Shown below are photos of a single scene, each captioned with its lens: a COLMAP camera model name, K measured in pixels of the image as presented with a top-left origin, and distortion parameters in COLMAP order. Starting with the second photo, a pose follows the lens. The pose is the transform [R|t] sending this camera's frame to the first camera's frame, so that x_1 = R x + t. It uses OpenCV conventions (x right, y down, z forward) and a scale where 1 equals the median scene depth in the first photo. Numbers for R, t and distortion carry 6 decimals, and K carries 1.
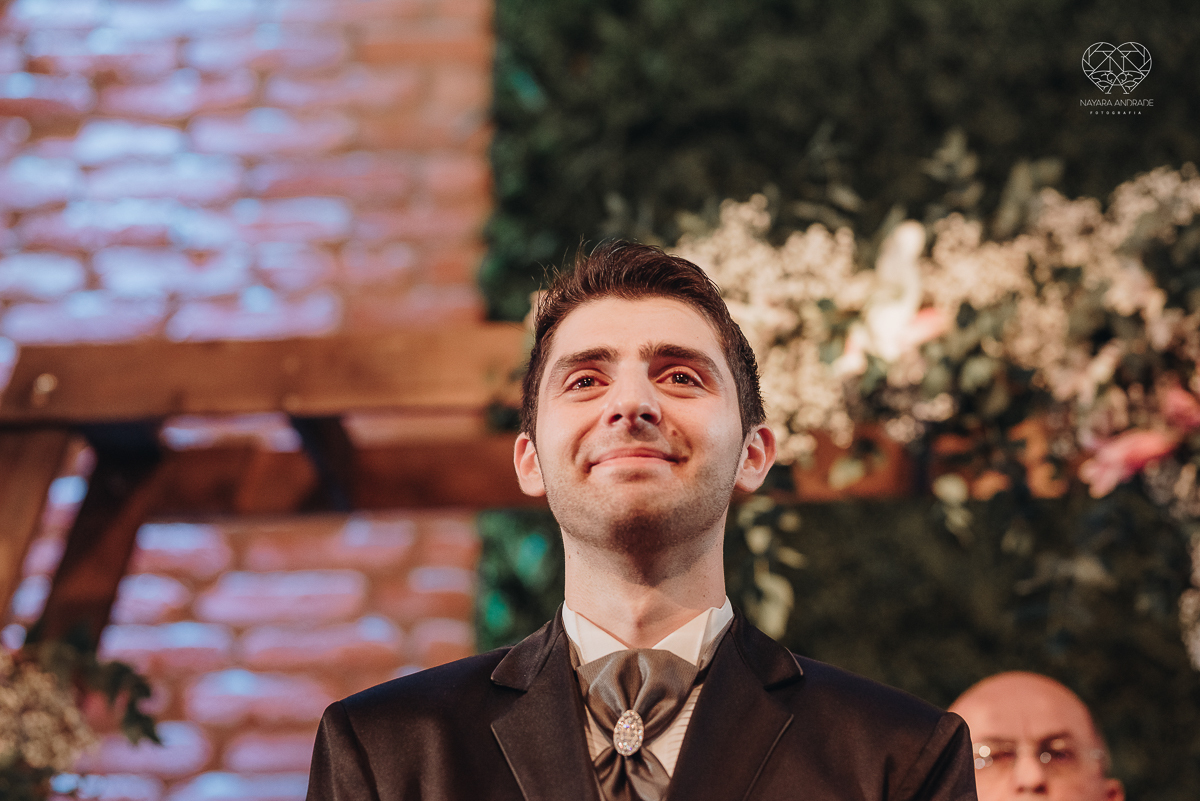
lens RADIAL K [[2938.9, 0, 600.0], [0, 2938.9, 400.5], [0, 0, 1]] dist [-0.003668, -0.629795]
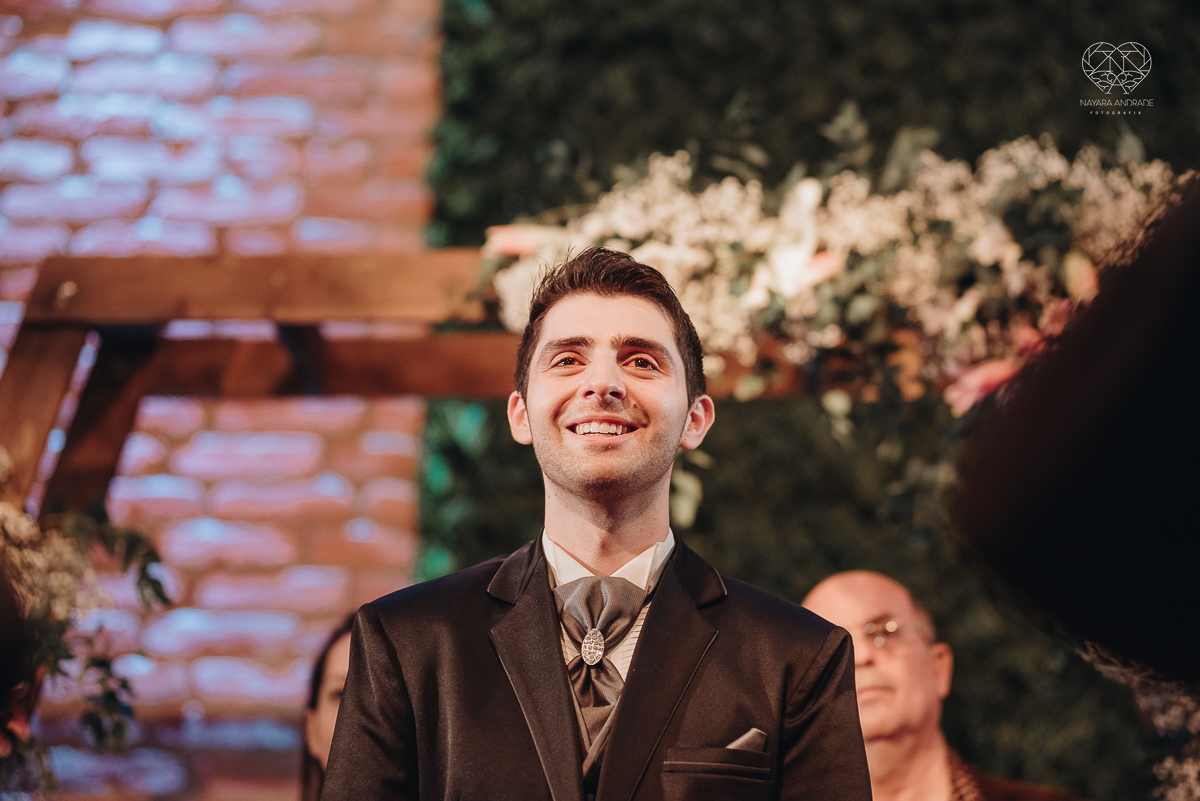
lens RADIAL K [[2833.5, 0, 600.0], [0, 2833.5, 400.5], [0, 0, 1]] dist [-0.018215, -0.255301]
pose [[0.999167, 0.025368, 0.031952, -0.012904], [-0.027297, 0.997737, 0.061454, -0.039091], [-0.030321, -0.062275, 0.997598, -0.141247]]
